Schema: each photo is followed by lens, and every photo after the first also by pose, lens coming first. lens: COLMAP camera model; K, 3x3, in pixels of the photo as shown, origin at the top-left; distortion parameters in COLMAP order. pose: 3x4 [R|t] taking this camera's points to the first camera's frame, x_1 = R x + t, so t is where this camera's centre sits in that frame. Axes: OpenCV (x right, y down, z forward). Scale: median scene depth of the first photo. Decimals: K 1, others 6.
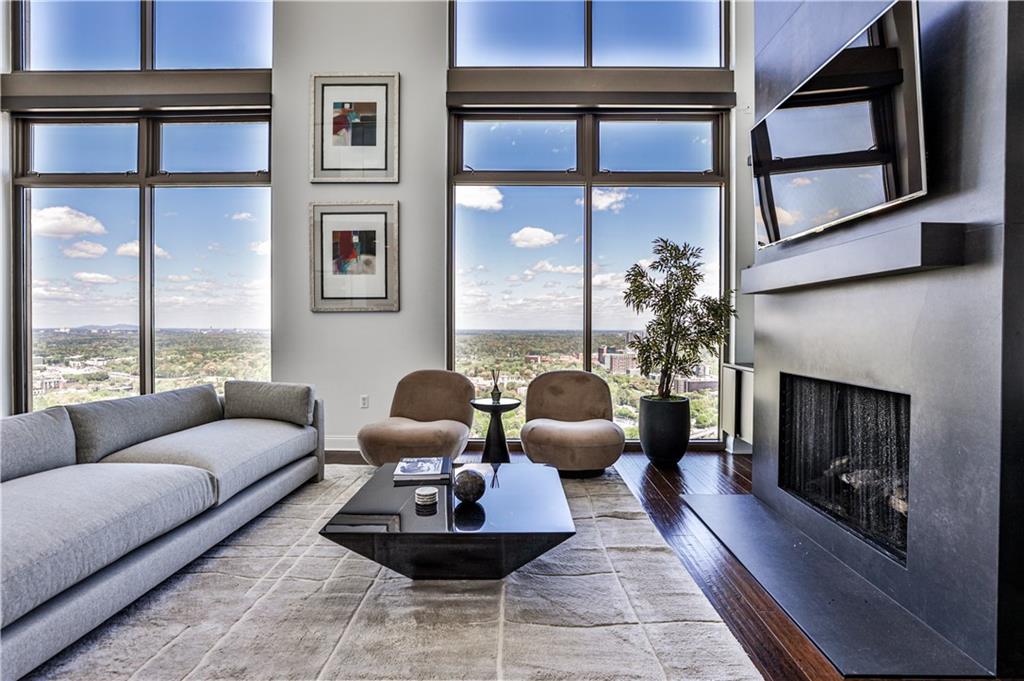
lens RADIAL K [[503.0, 0, 527.0], [0, 503.0, 332.5], [0, 0, 1]] dist [-0.039979, 0.015440]
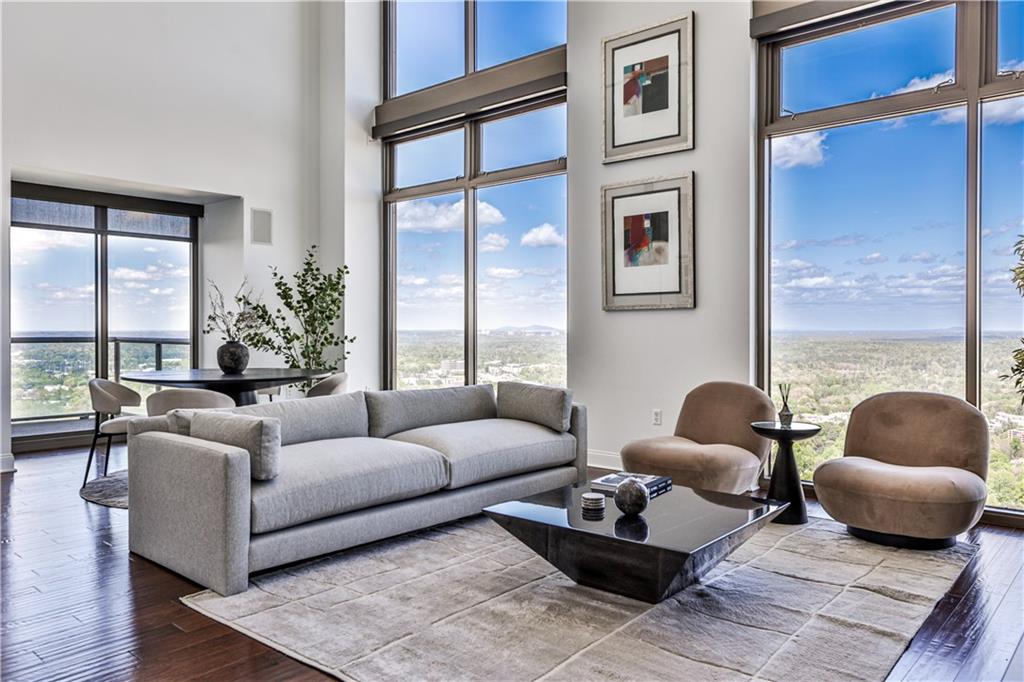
lens RADIAL K [[748.5, 0, 513.5], [0, 748.5, 330.4], [0, 0, 1]] dist [-0.000626, 0.004618]
pose [[0.752779, -0.000592, -0.658273, 0.319273], [-0.004254, 0.999974, -0.005764, 0.002000], [0.658260, 0.007139, 0.752757, -0.099412]]
